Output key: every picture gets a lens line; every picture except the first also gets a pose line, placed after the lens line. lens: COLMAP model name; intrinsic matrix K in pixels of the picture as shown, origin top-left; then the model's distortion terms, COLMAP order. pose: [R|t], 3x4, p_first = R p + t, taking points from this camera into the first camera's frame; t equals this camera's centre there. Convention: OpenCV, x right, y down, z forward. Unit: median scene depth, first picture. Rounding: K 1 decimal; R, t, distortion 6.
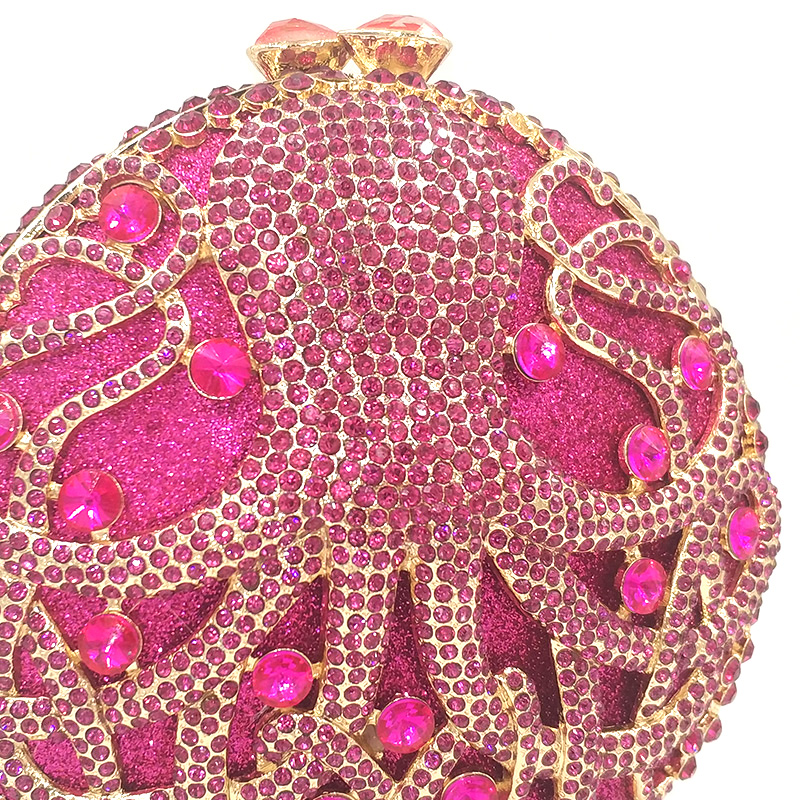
lens RADIAL K [[1377.0, 0, 351.3], [0, 1377.0, 367.0], [0, 0, 1]] dist [-0.005962, 0.000000]
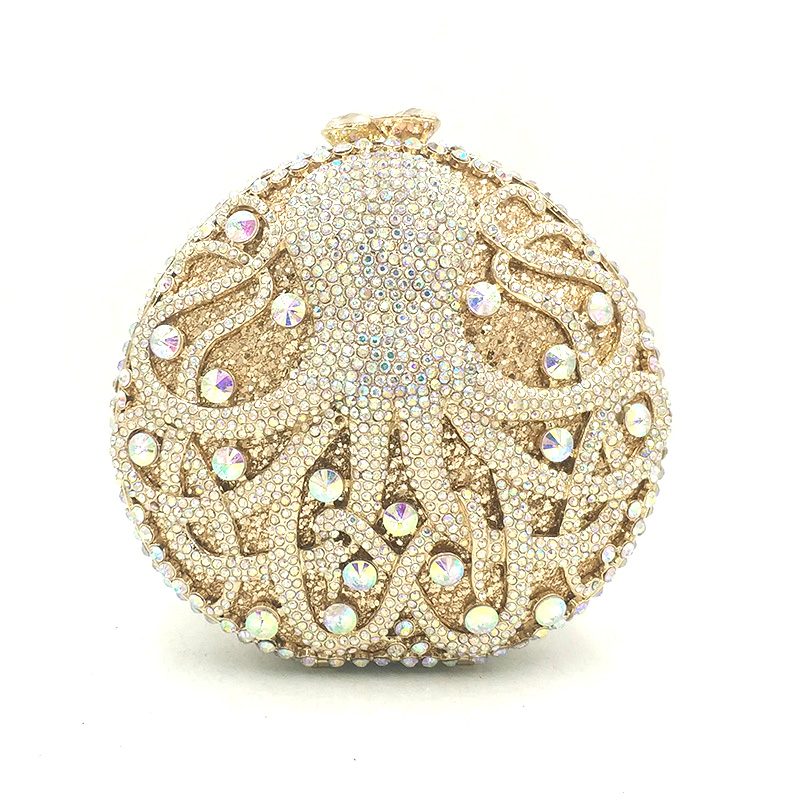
lens RADIAL K [[1159.7, 0, 346.9], [0, 1159.7, 431.3], [0, 0, 1]] dist [0.151519, 0.000000]
pose [[0.969919, -0.010869, -0.243184, 0.299643], [0.005300, 0.999709, -0.023545, 0.171106], [0.243370, 0.021547, 0.969694, -0.381014]]
